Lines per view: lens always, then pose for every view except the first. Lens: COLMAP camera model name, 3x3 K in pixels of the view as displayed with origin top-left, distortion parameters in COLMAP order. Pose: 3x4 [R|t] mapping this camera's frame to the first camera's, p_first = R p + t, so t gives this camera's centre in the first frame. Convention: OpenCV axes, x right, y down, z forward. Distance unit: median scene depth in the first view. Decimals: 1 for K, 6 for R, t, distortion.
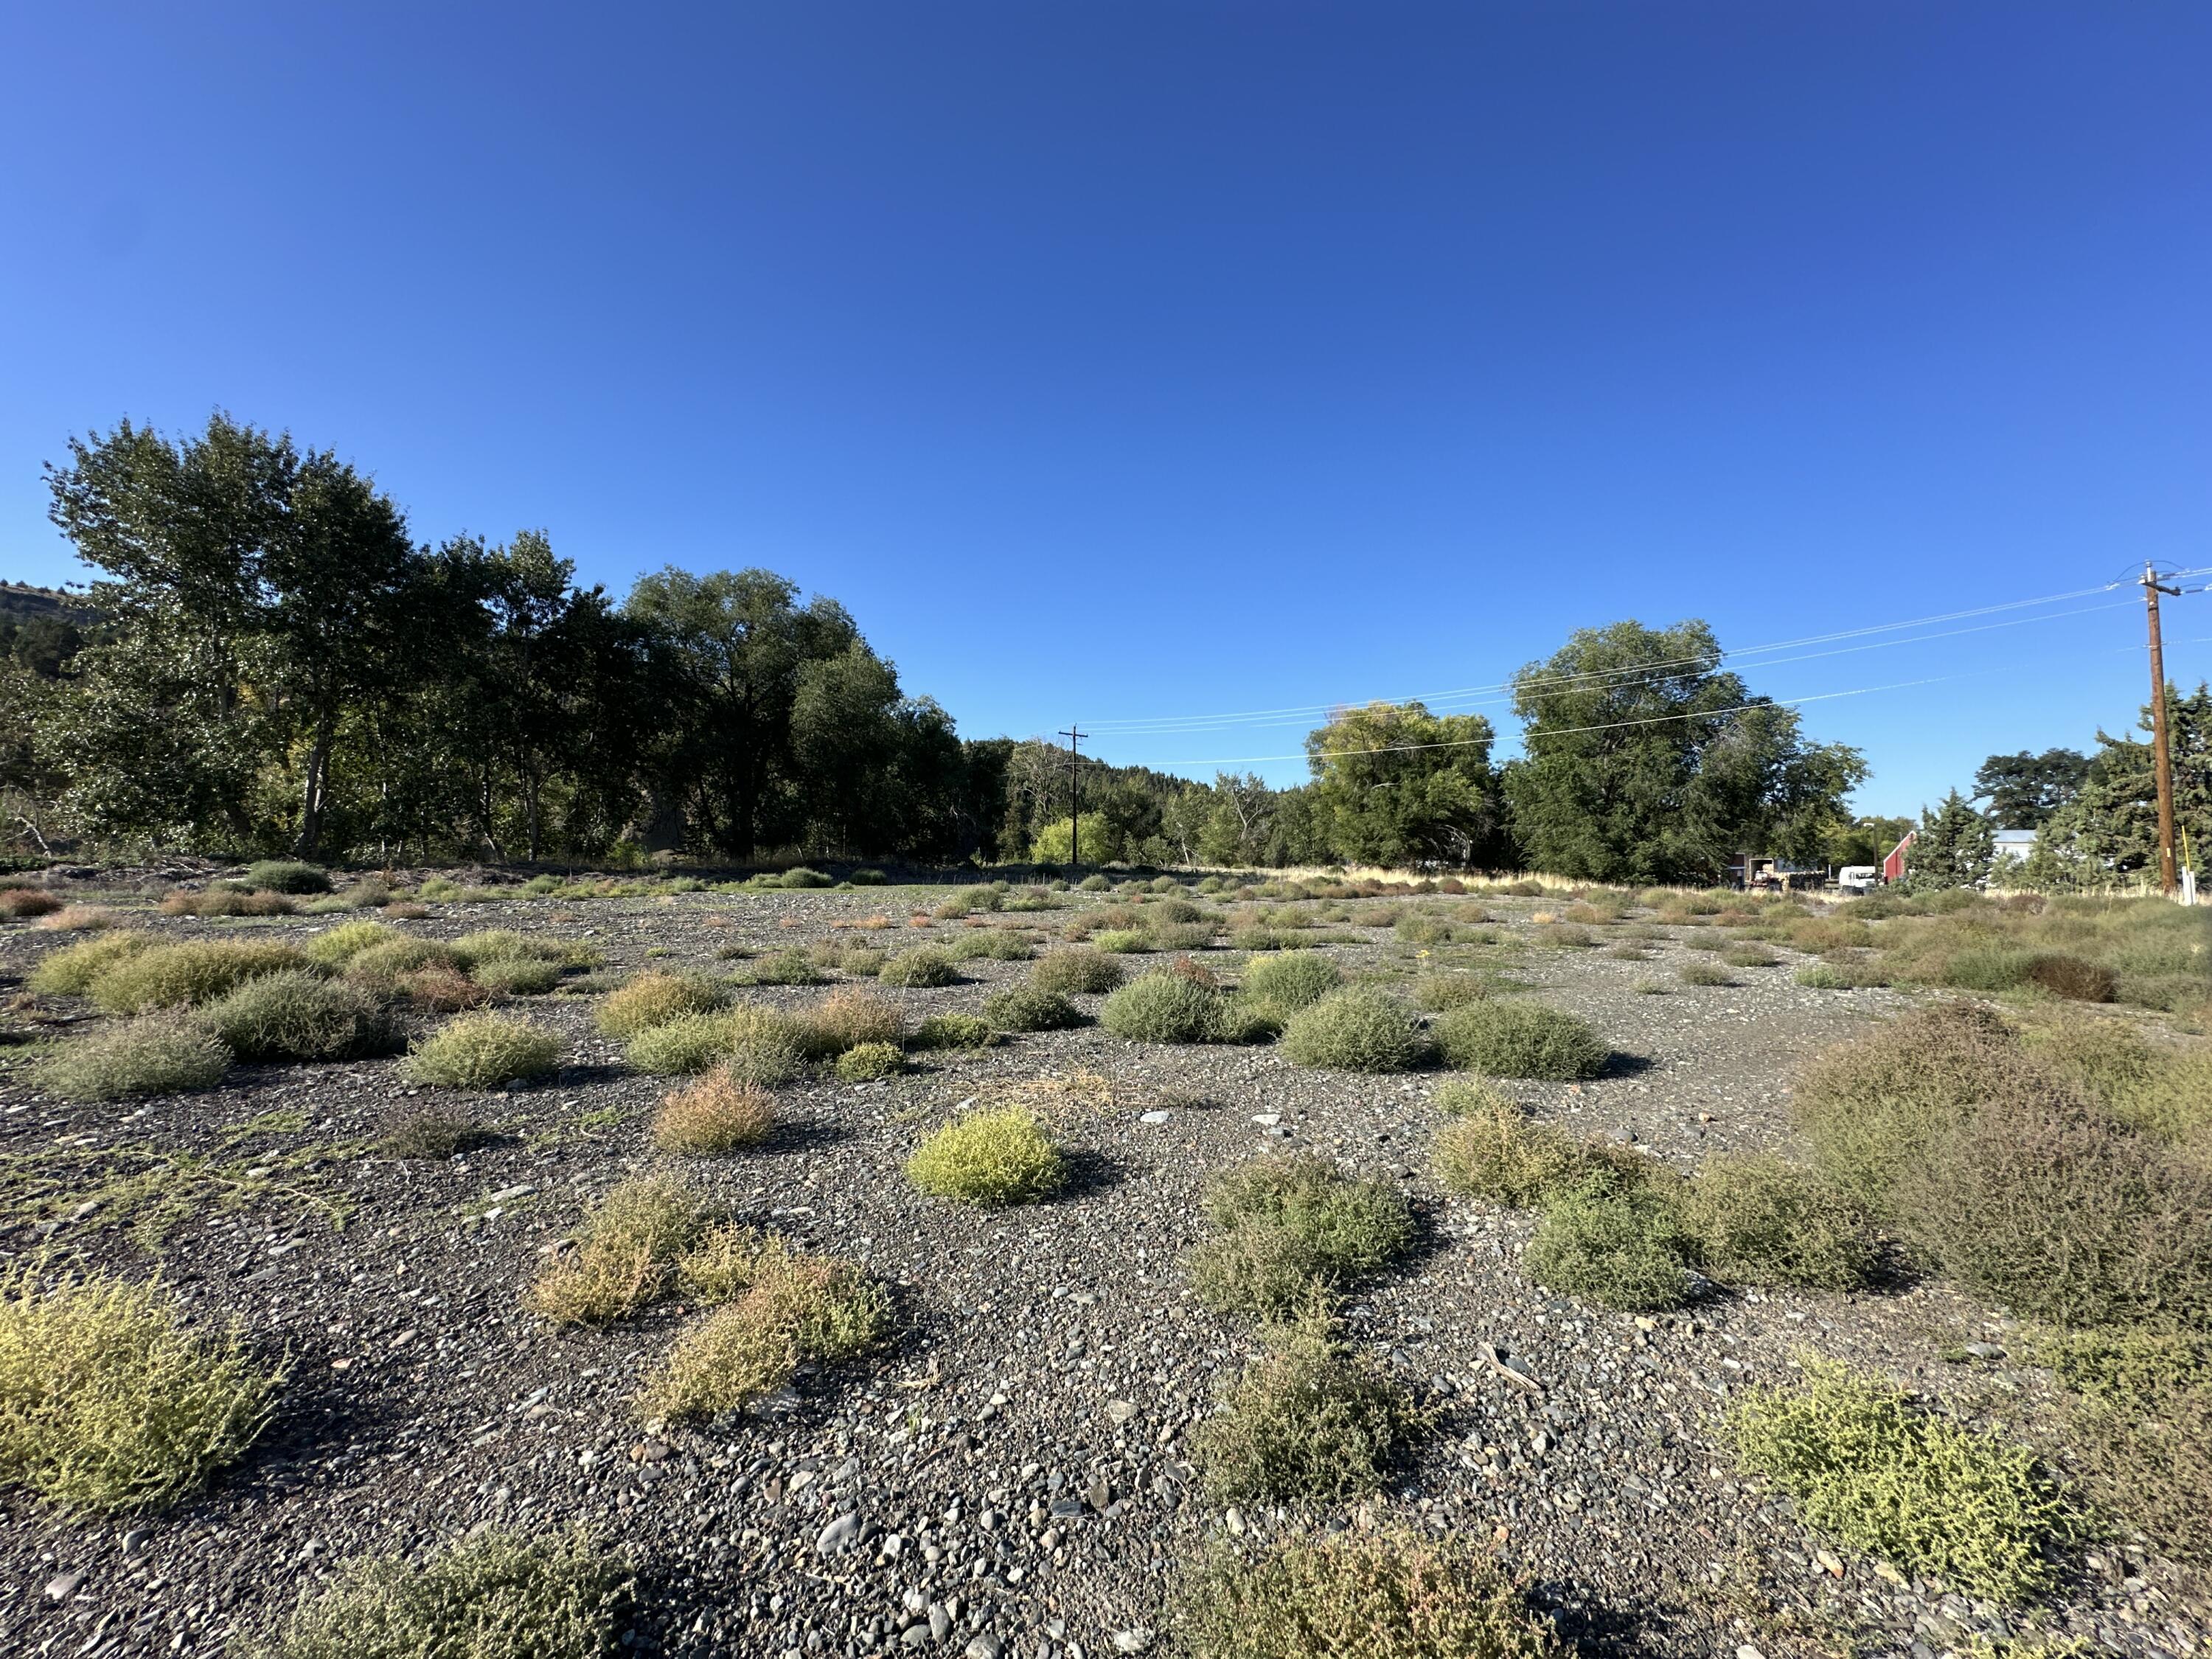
lens RADIAL K [[882.9, 0, 1104.5], [0, 882.9, 829.0], [0, 0, 1]] dist [-0.001174, 0.000386]
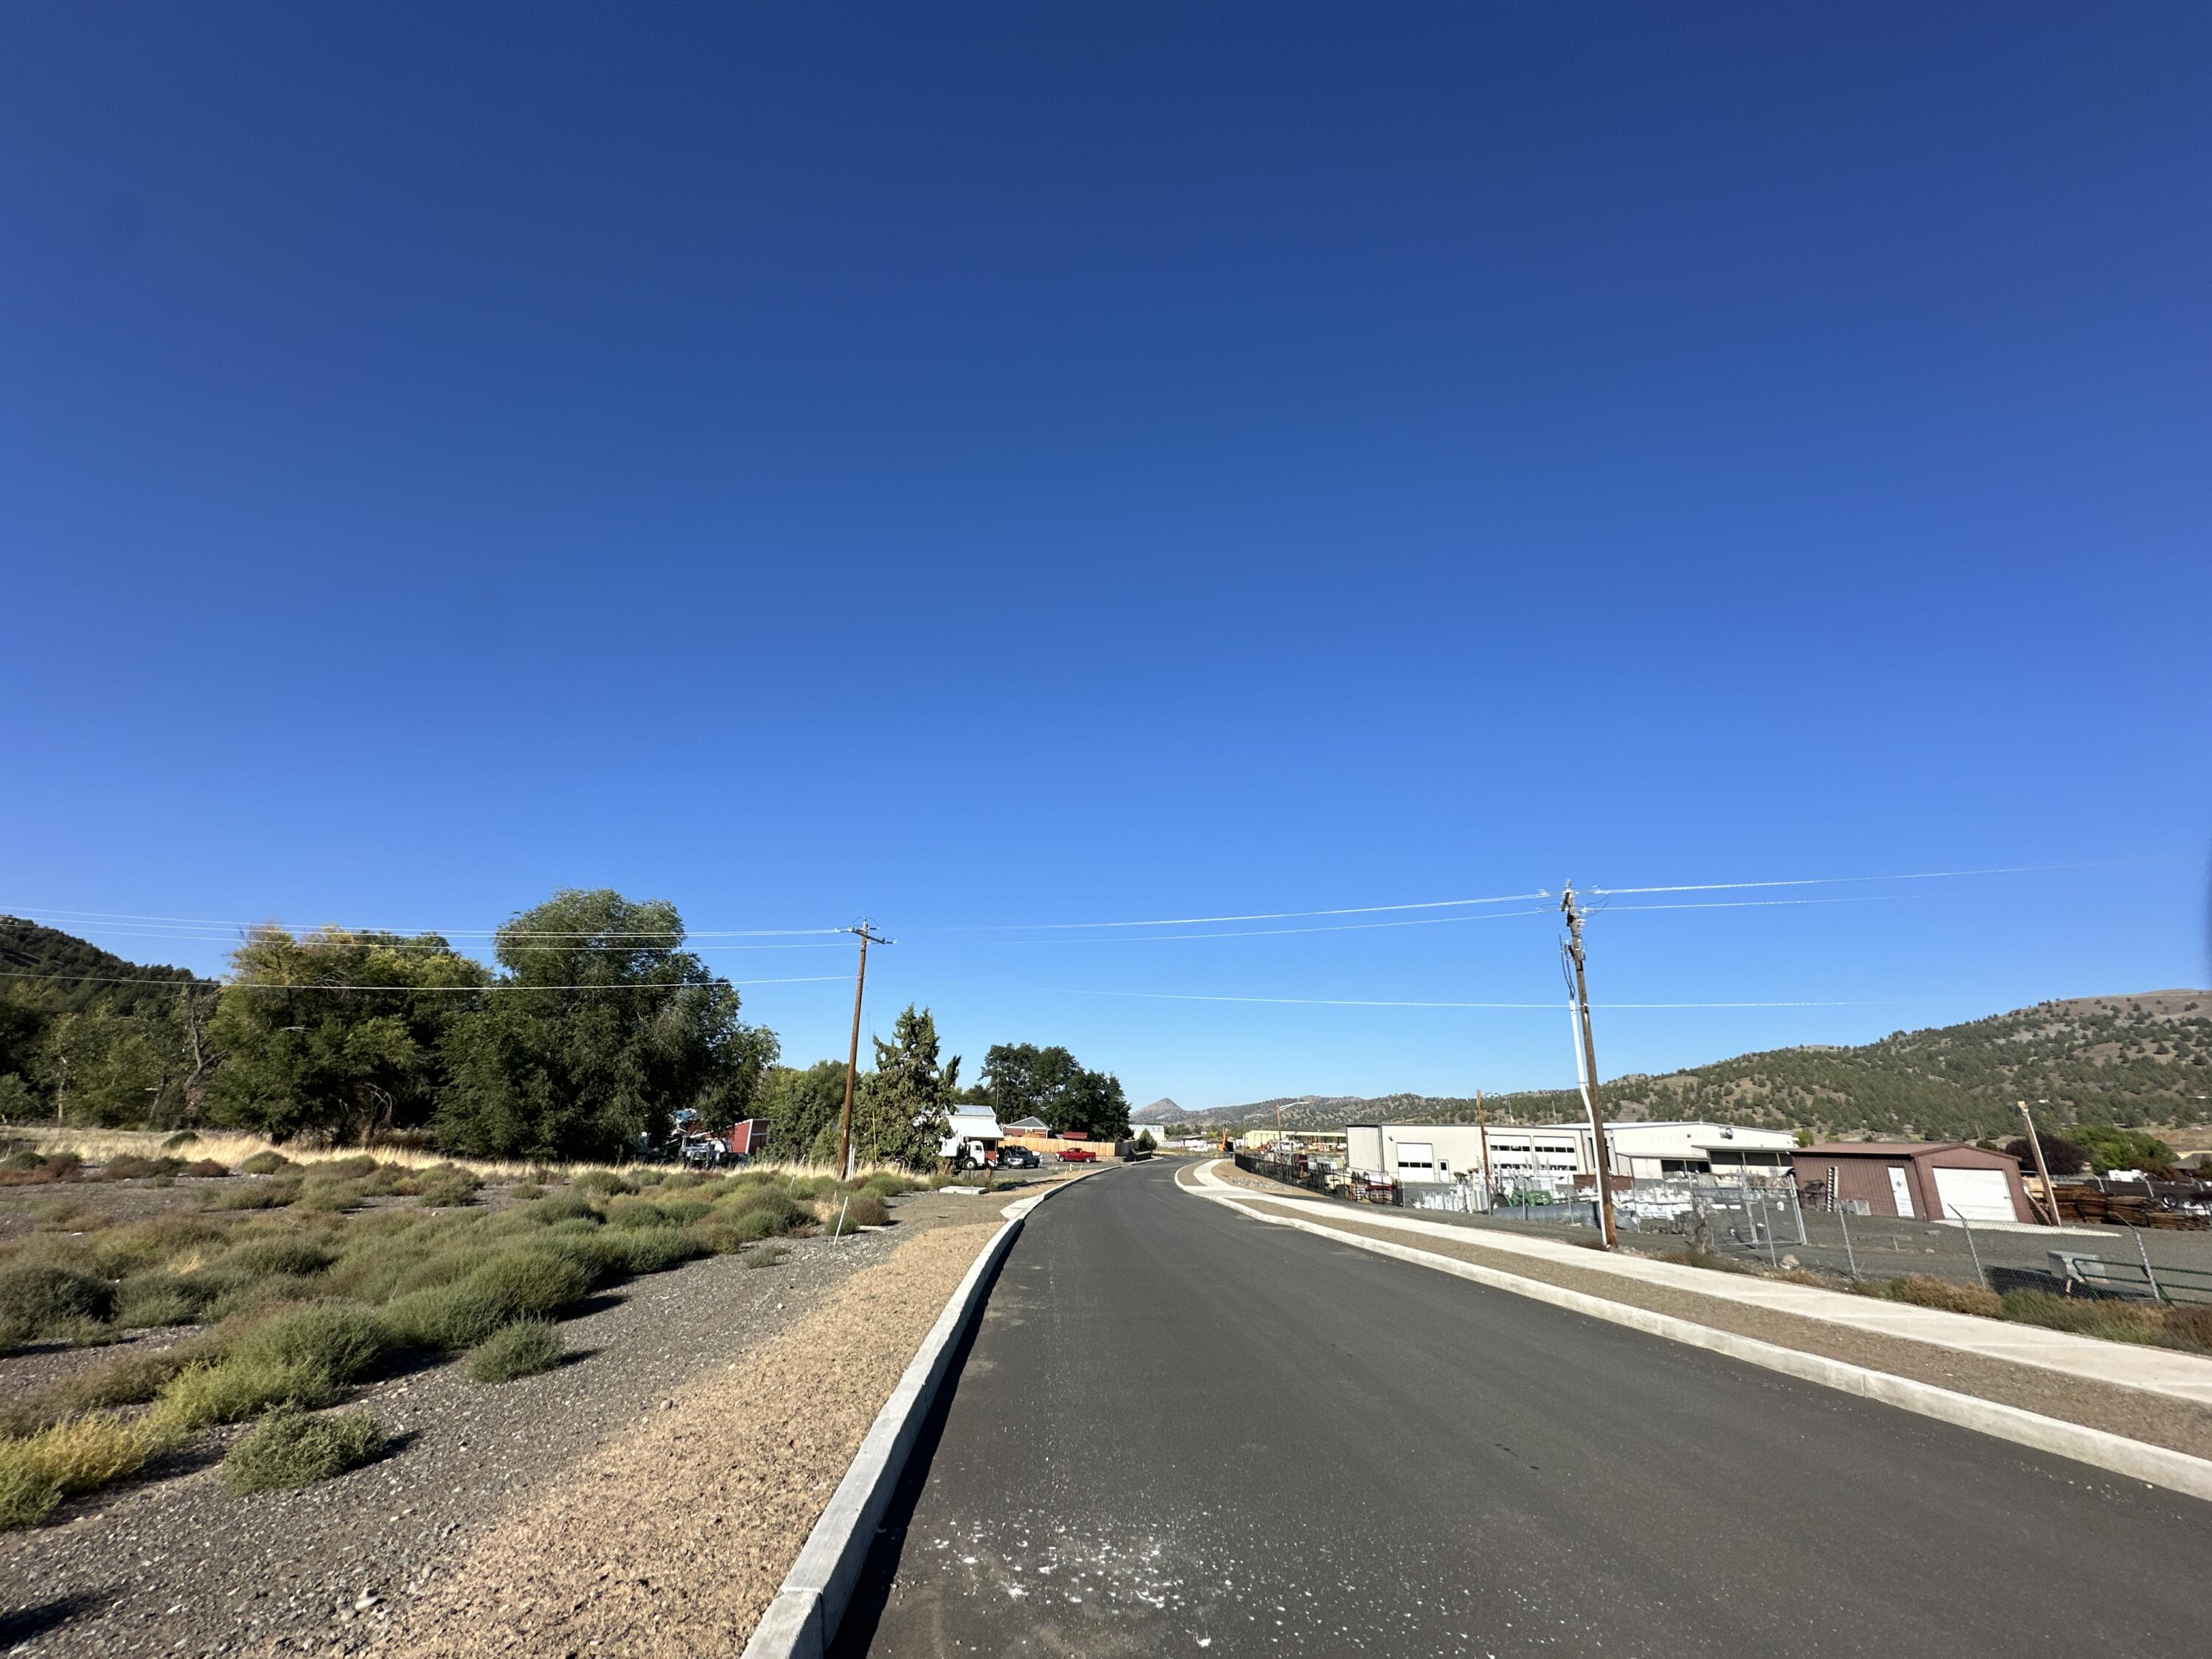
lens RADIAL K [[882.9, 0, 1104.5], [0, 882.9, 829.0], [0, 0, 1]] dist [-0.001174, 0.000386]
pose [[0.671898, 0.245529, 0.698762, 0.252973], [-0.042585, 0.954699, -0.294511, -0.021662], [-0.739418, 0.168125, 0.651916, -0.145461]]
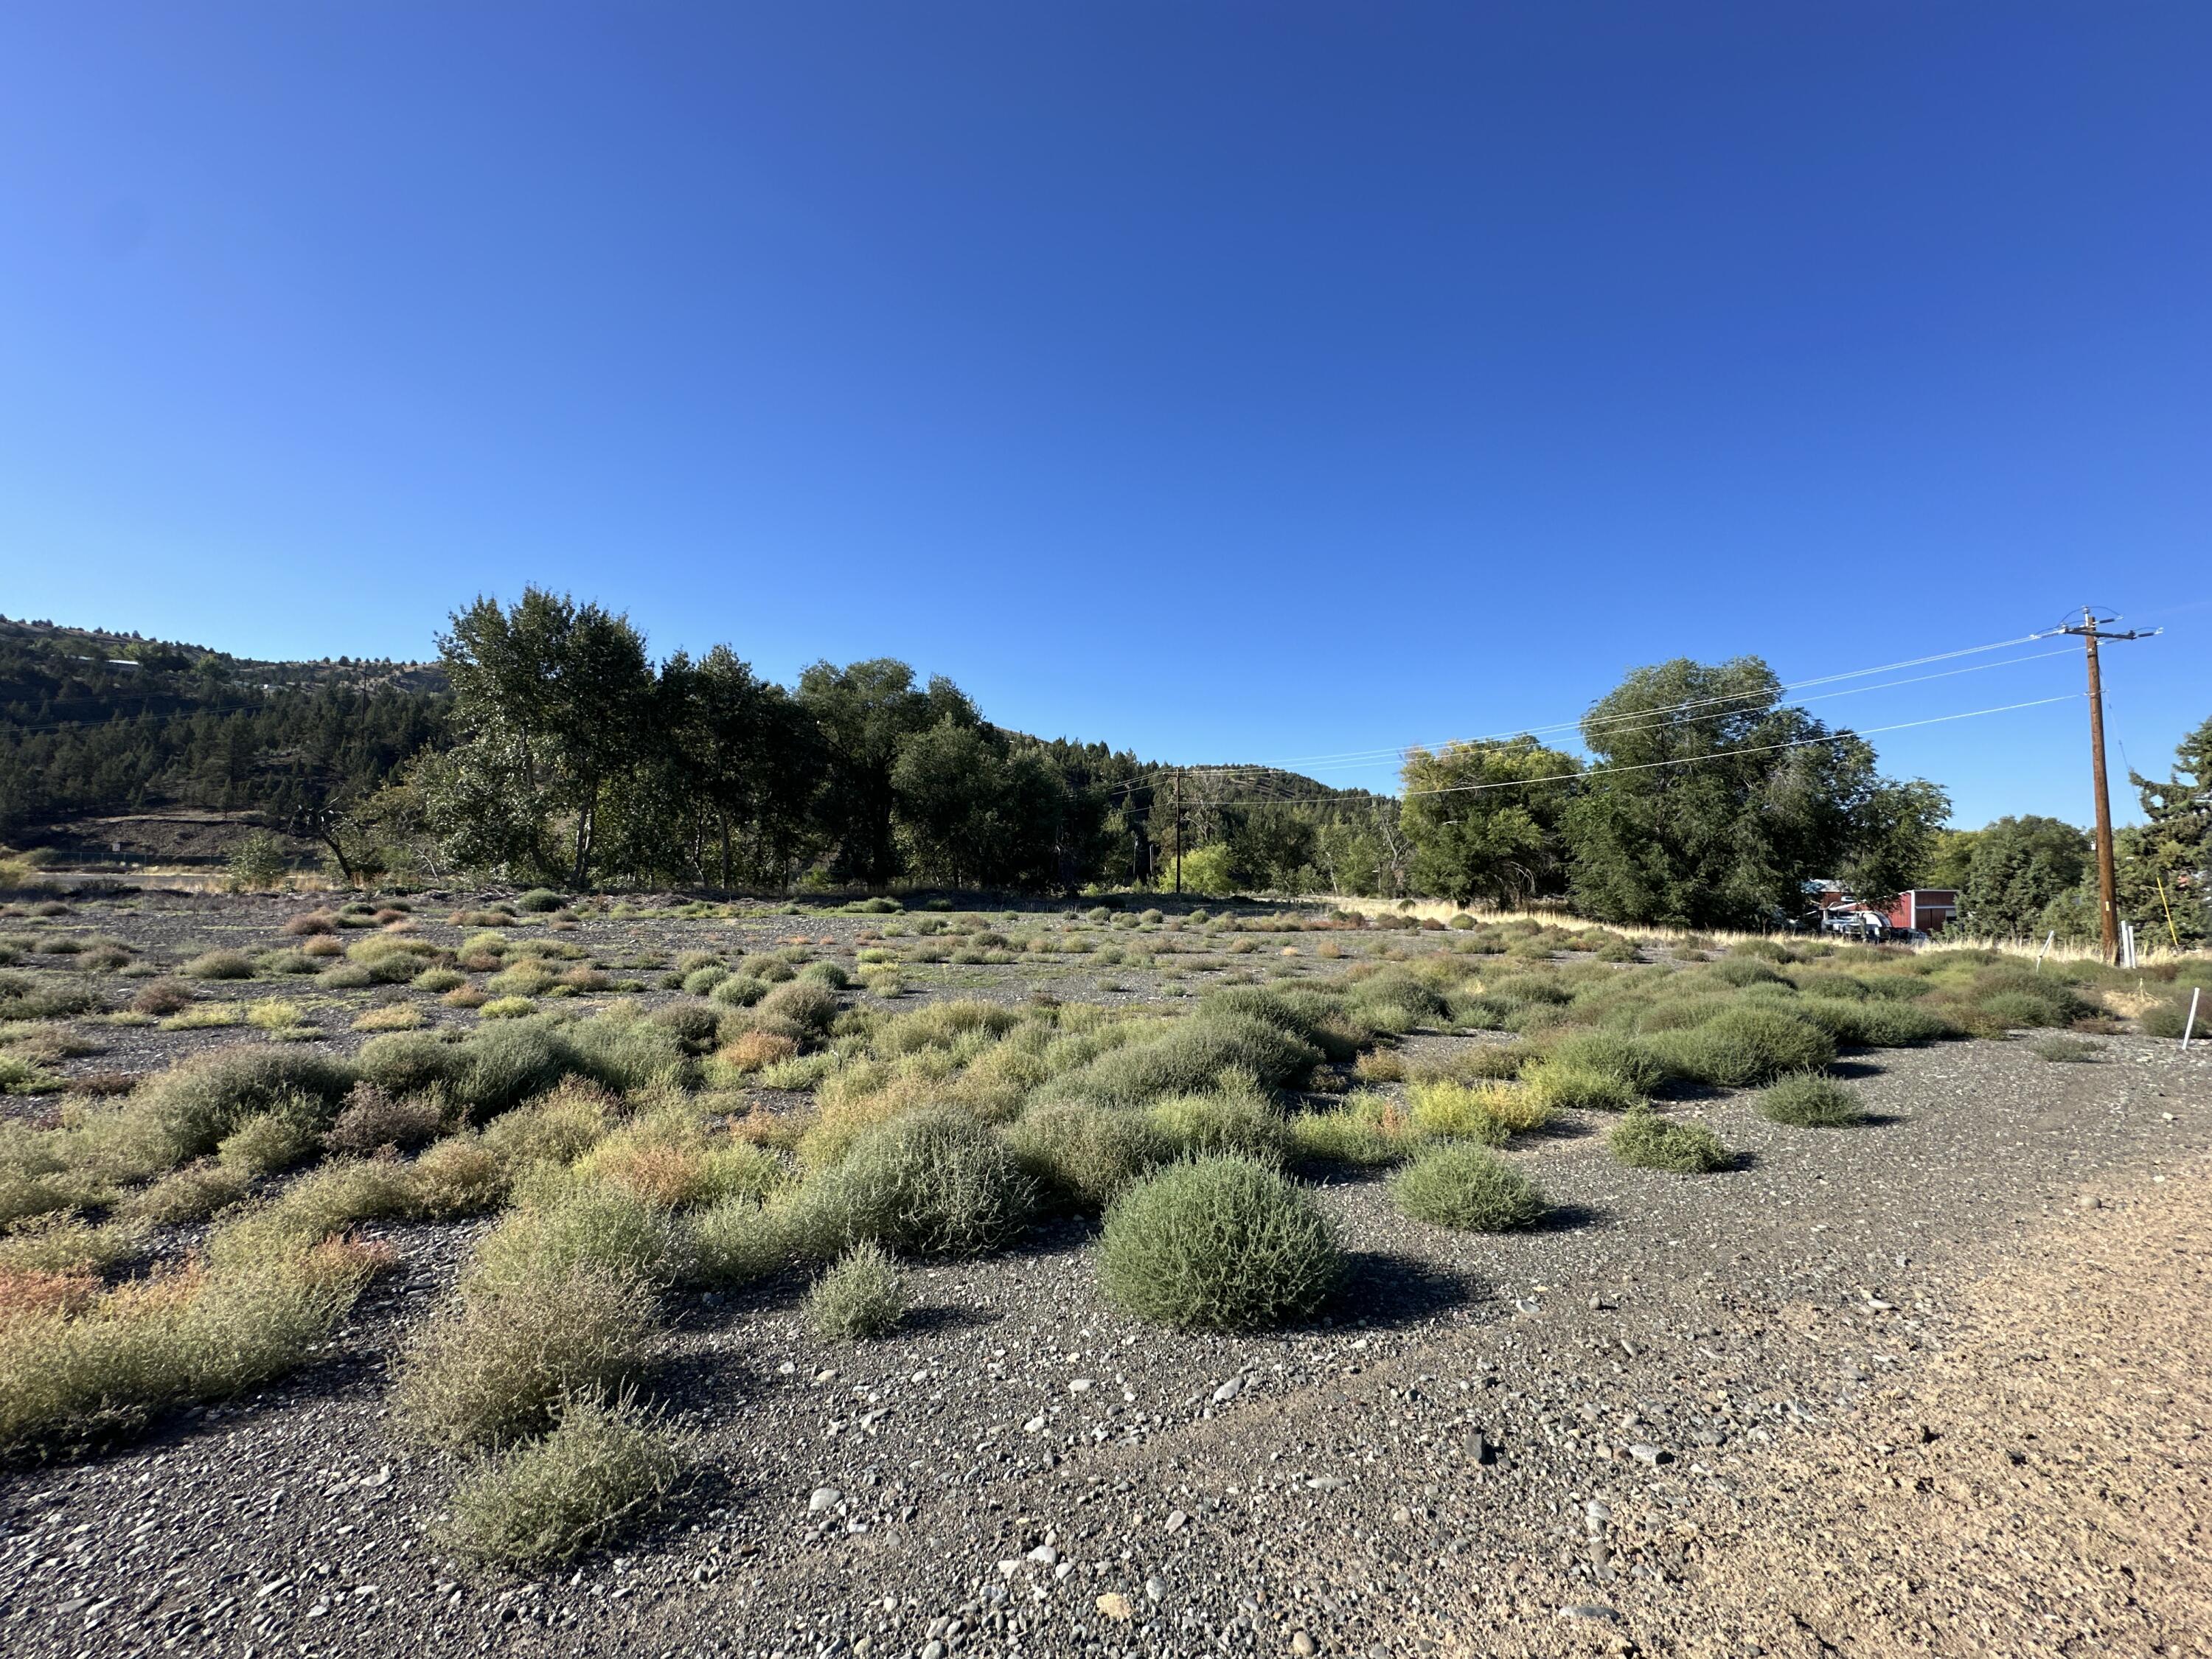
lens RADIAL K [[882.9, 0, 1104.5], [0, 882.9, 829.0], [0, 0, 1]] dist [-0.001174, 0.000386]
pose [[0.966622, -0.004671, -0.256165, 0.232905], [-0.001864, 0.999679, -0.025262, -0.018636], [0.256201, 0.024896, 0.966303, -0.134061]]
